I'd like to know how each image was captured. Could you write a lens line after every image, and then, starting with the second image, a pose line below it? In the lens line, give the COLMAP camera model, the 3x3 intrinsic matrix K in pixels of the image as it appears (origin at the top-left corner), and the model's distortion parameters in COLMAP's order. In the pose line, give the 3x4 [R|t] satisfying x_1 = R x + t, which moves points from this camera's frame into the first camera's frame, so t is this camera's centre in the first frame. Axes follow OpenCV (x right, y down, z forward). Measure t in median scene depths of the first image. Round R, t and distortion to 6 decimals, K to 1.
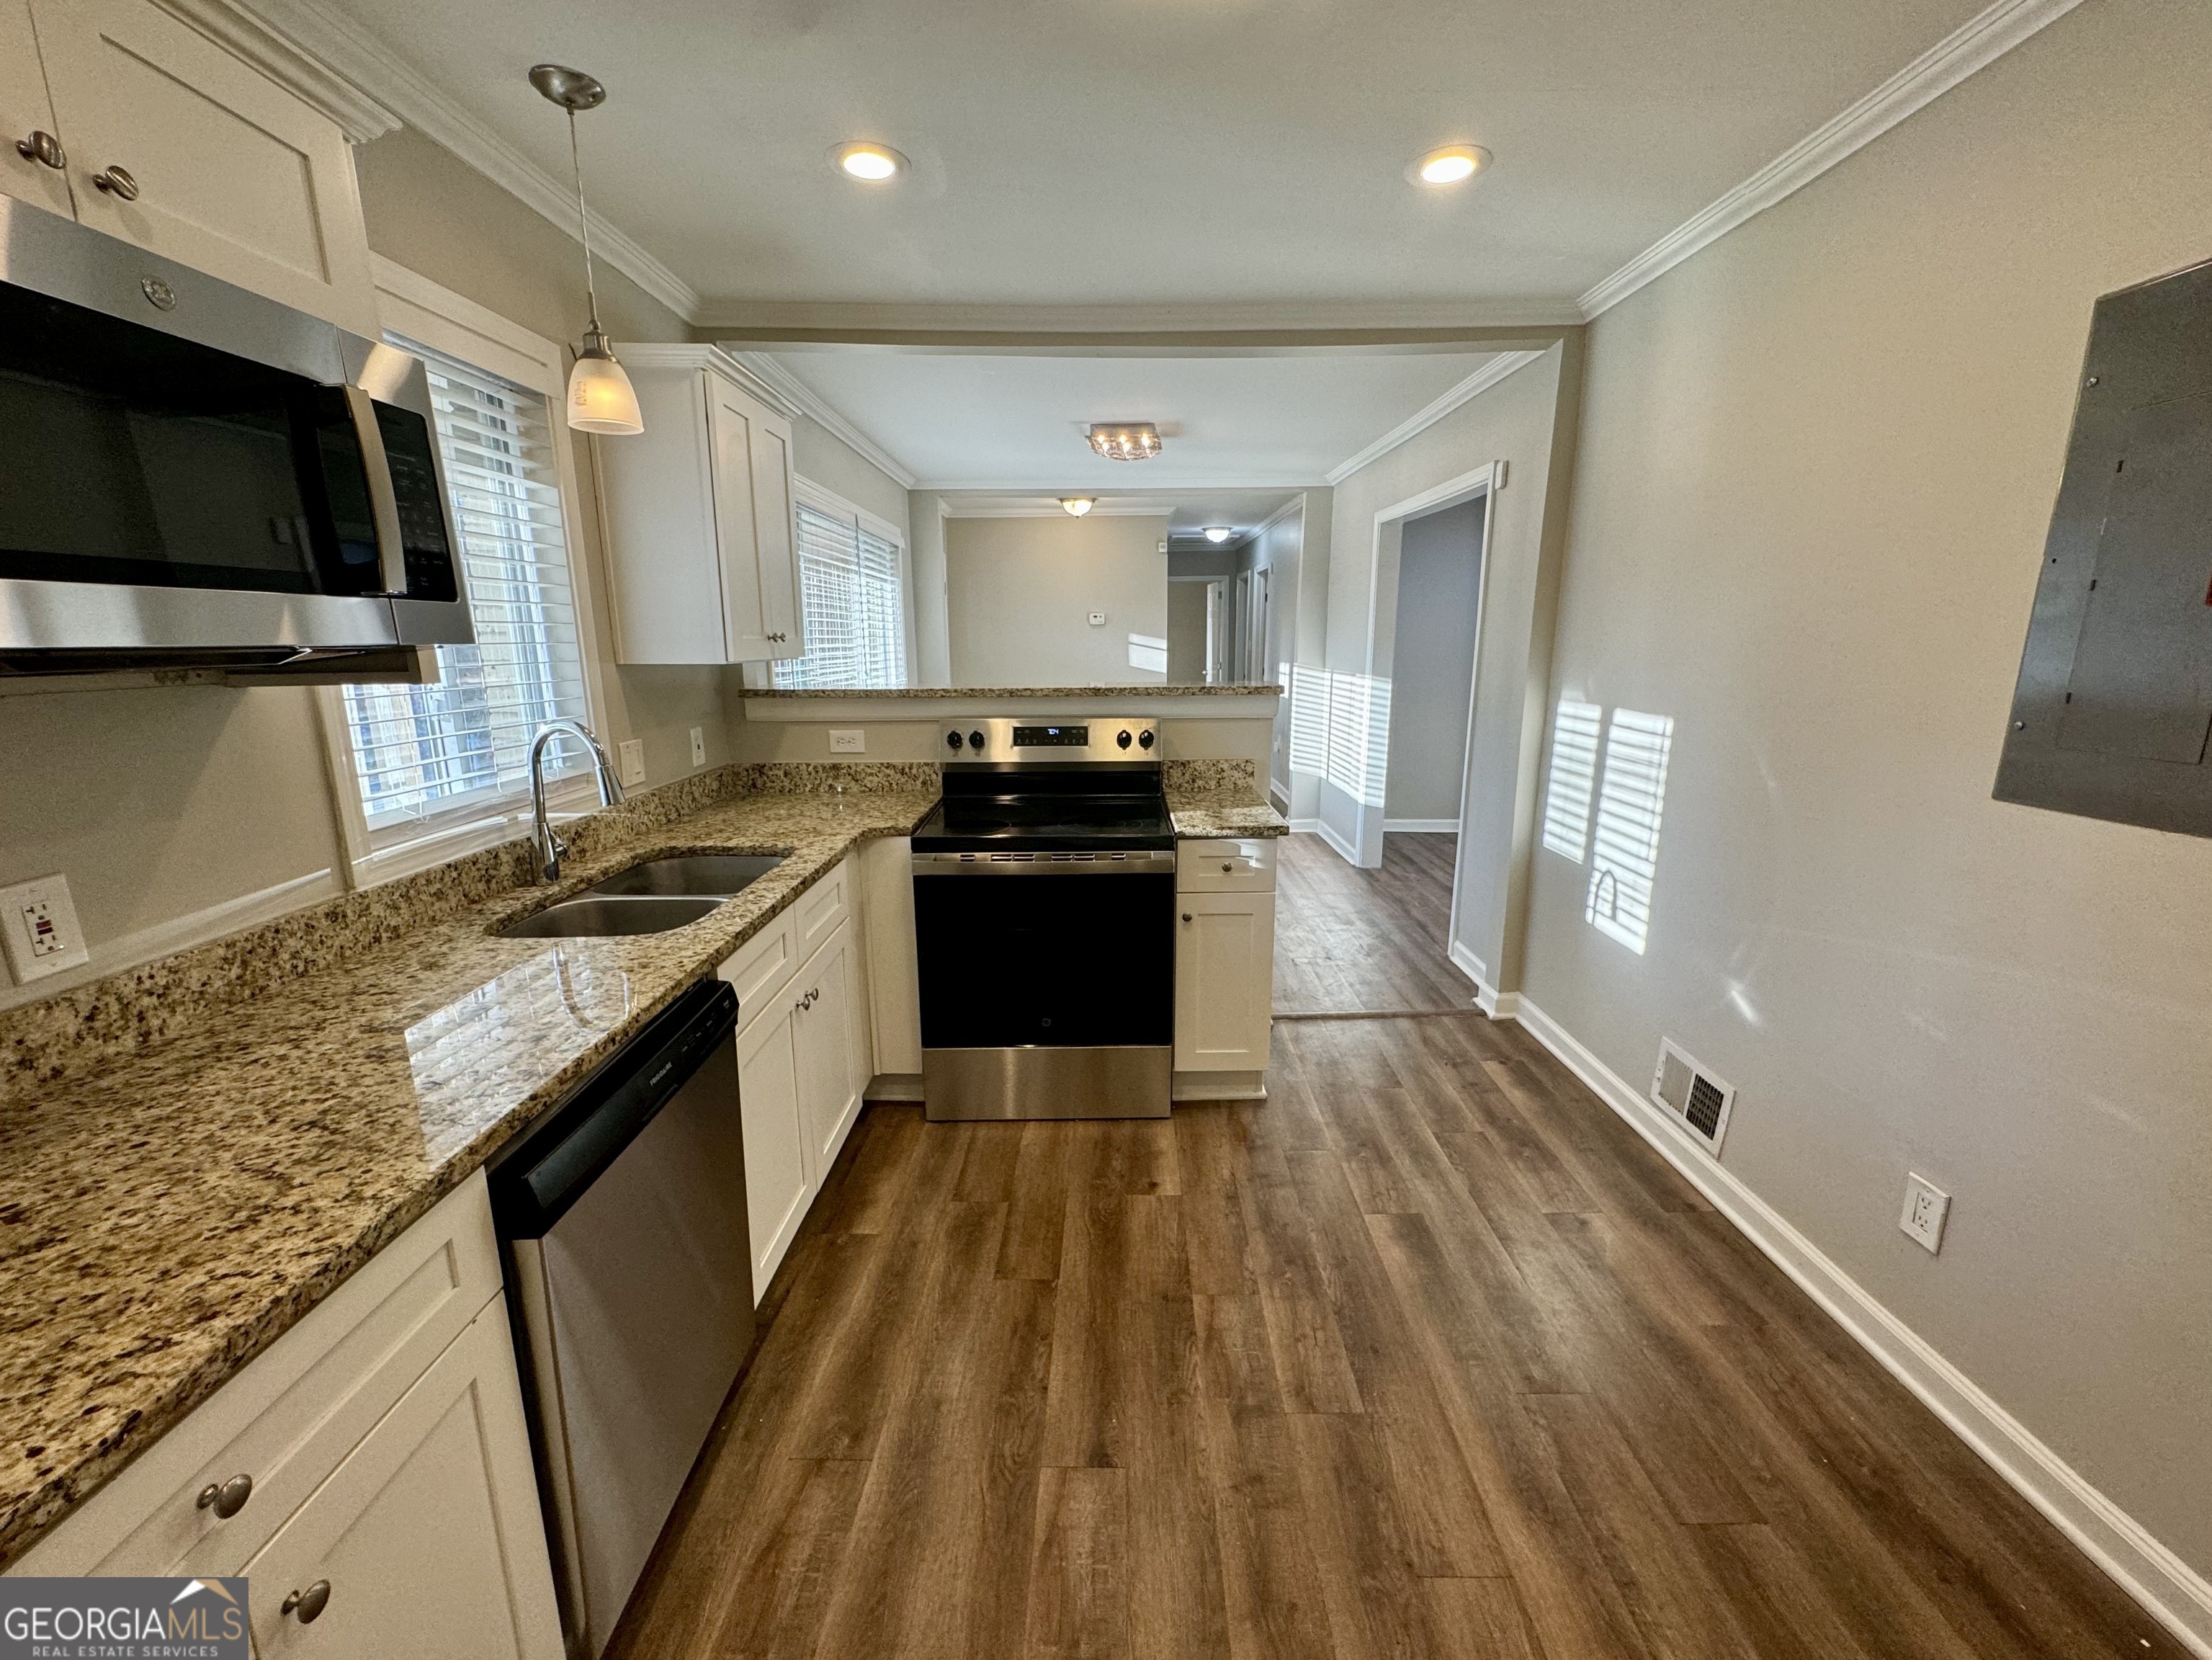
lens RADIAL K [[900.7, 0, 1106.0], [0, 900.7, 830.0], [0, 0, 1]] dist [-0.000881, -0.000093]
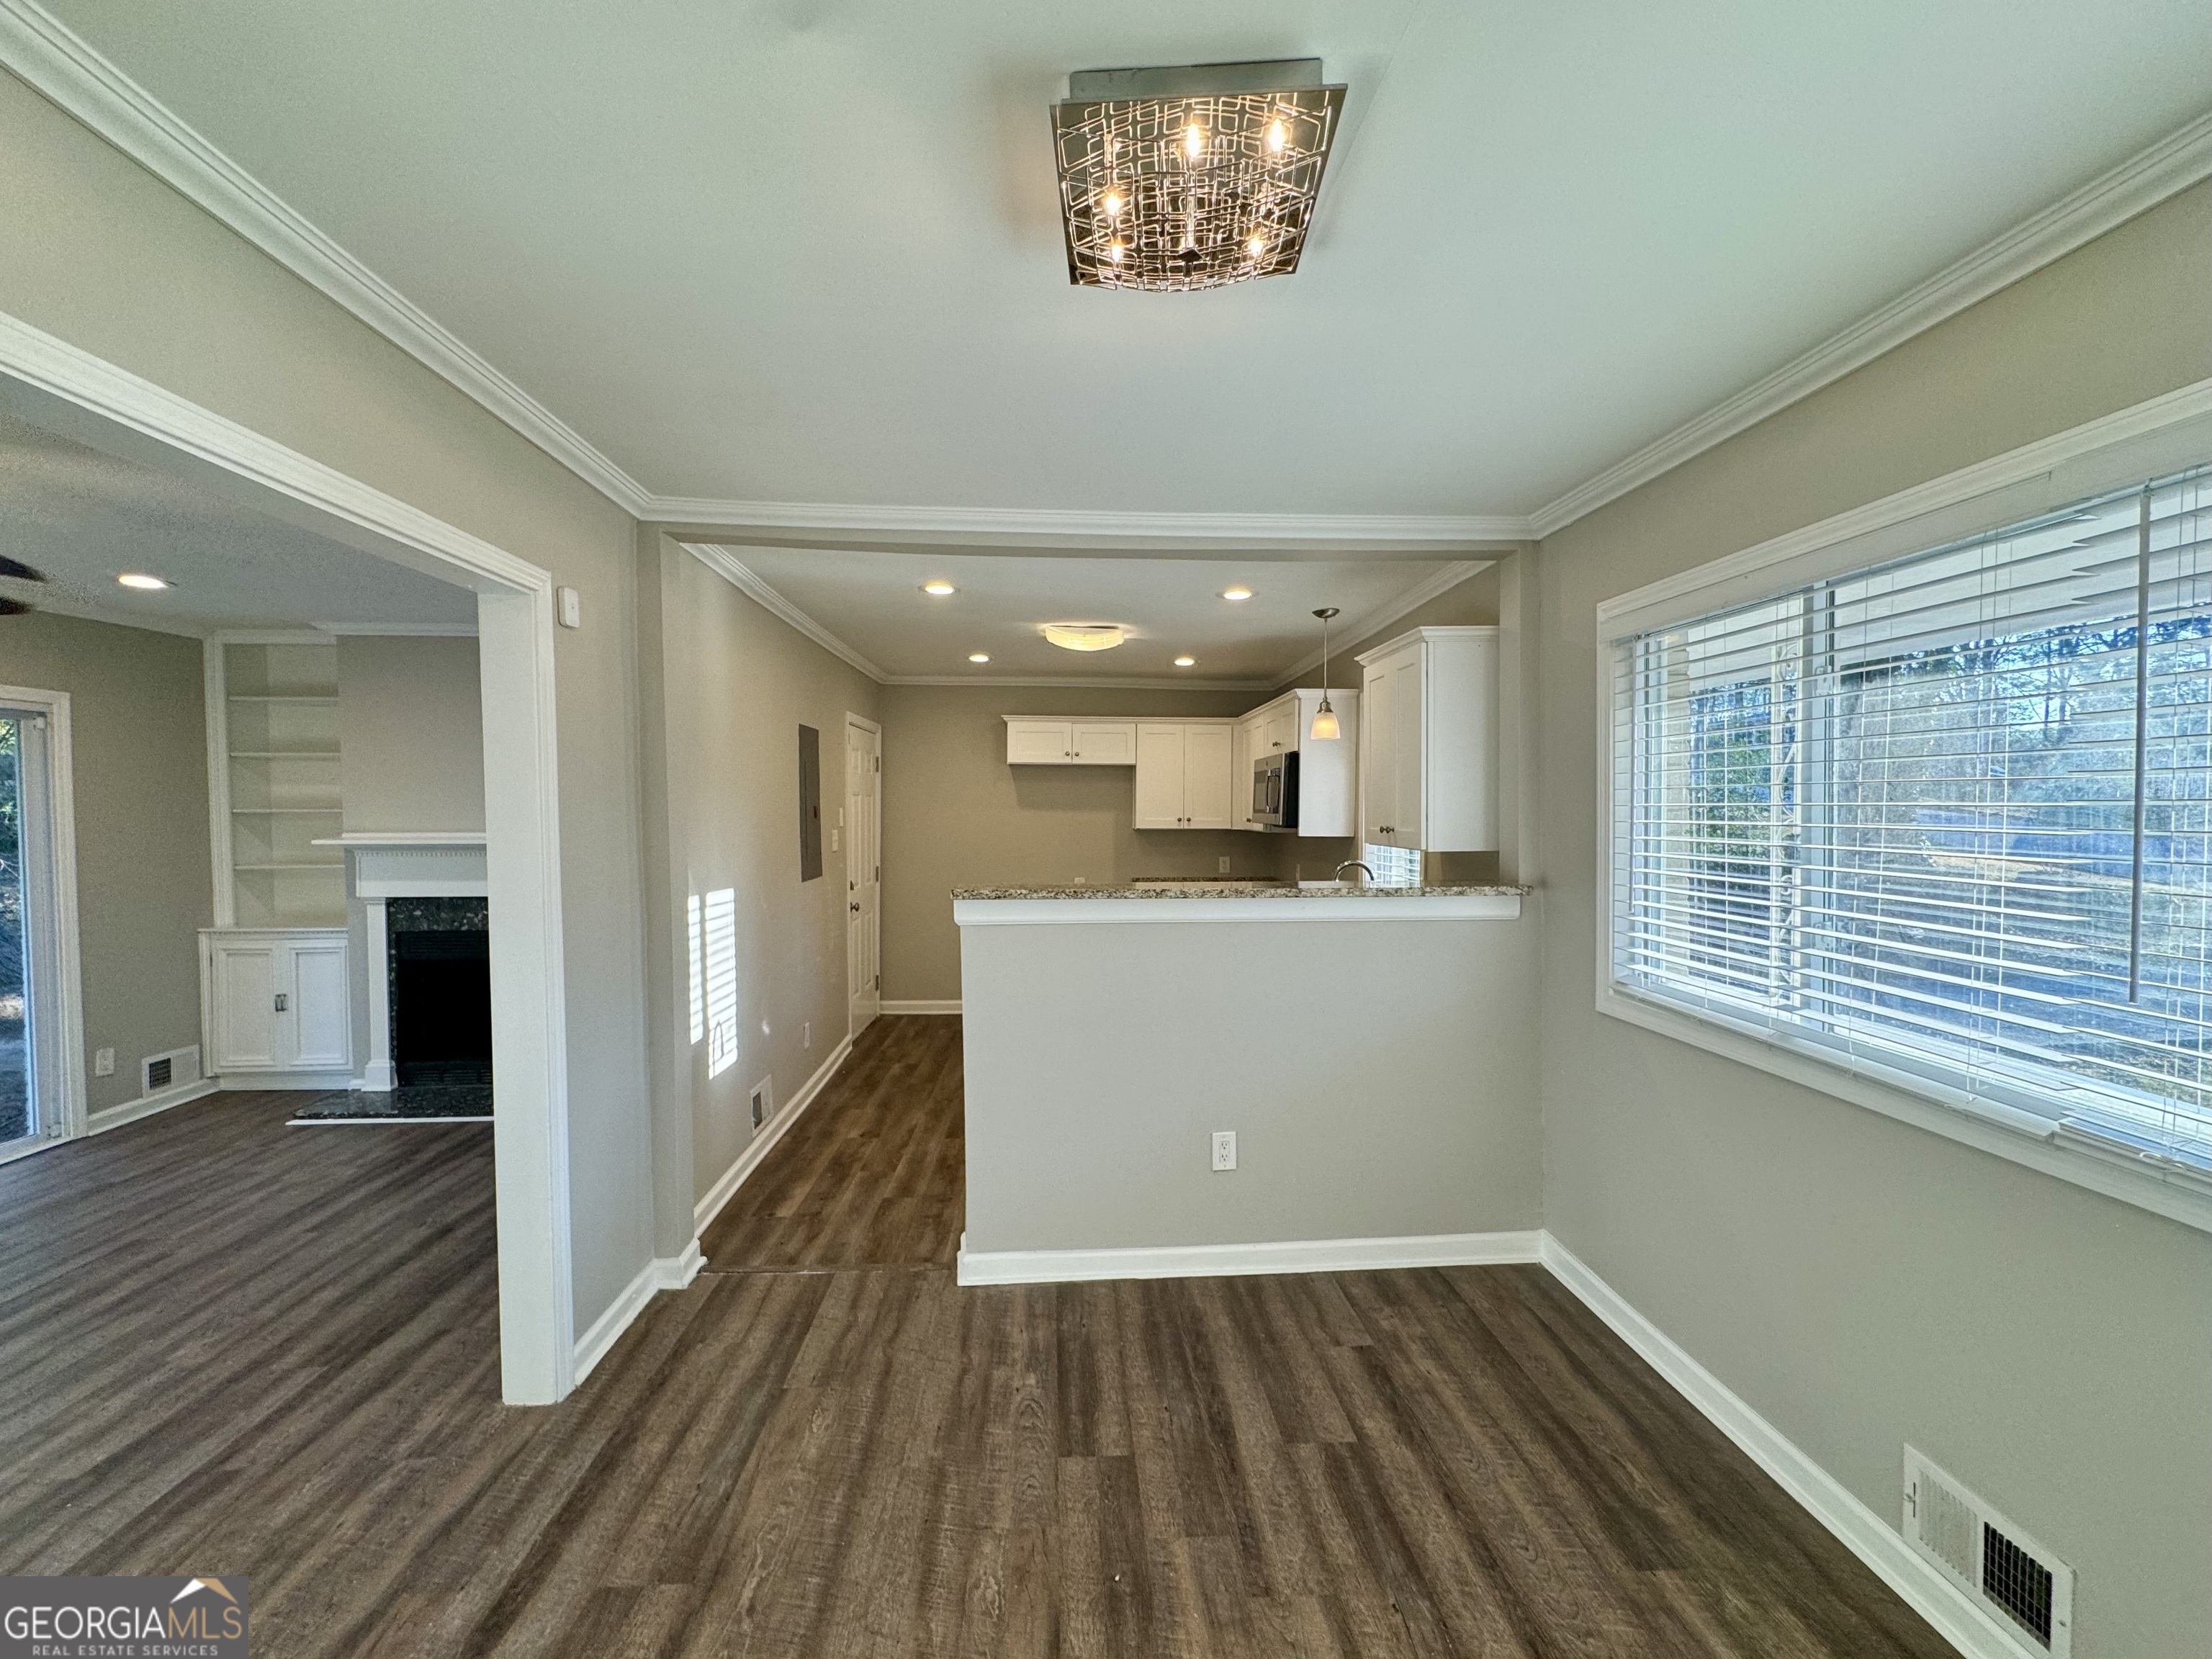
lens RADIAL K [[904.2, 0, 1102.9], [0, 904.2, 839.1], [0, 0, 1]] dist [-0.000584, -0.000211]
pose [[-0.998129, 0.015128, -0.059241, 0.166835], [0.000380, 0.970421, 0.241418, -0.786794], [0.061141, 0.240944, -0.968611, 3.449753]]
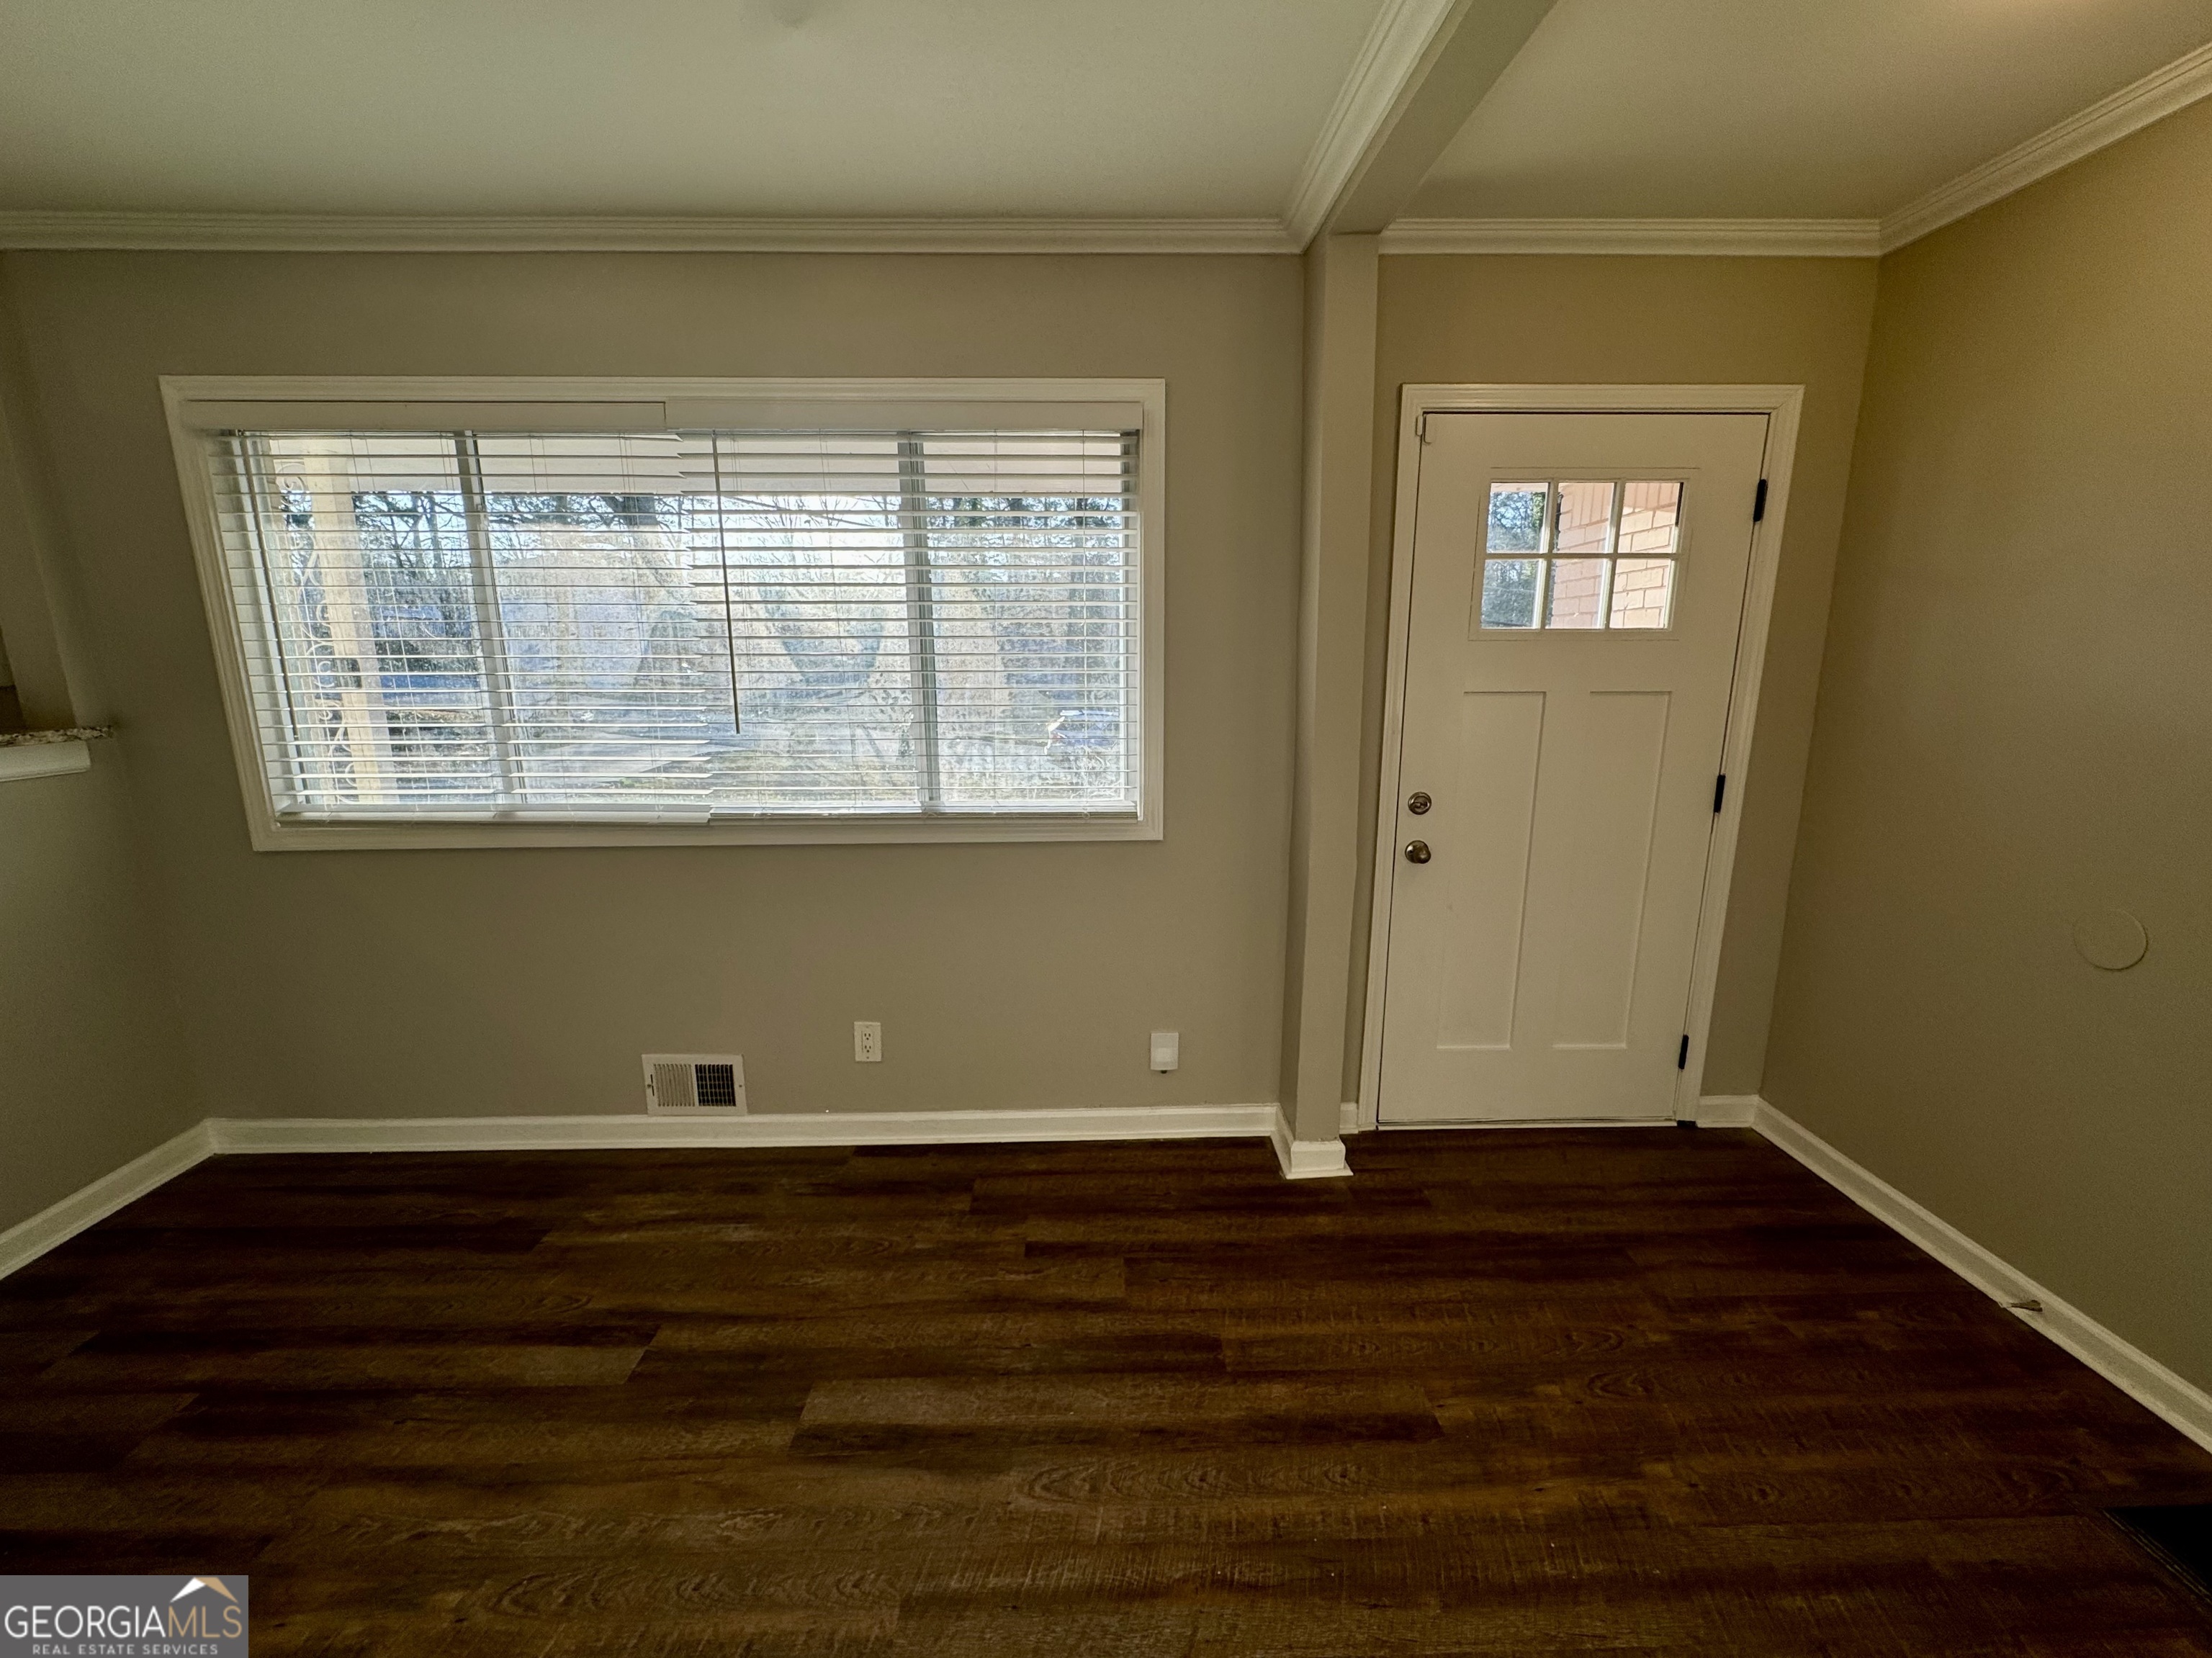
lens RADIAL K [[906.7, 0, 1106.0], [0, 906.7, 835.8], [0, 0, 1]] dist [-0.000182, 0.000312]
pose [[0.017998, 0.217968, -0.975790, 0.651580], [-0.205359, 0.955946, 0.209748, -0.727044], [0.978521, 0.196612, 0.061967, 3.292667]]
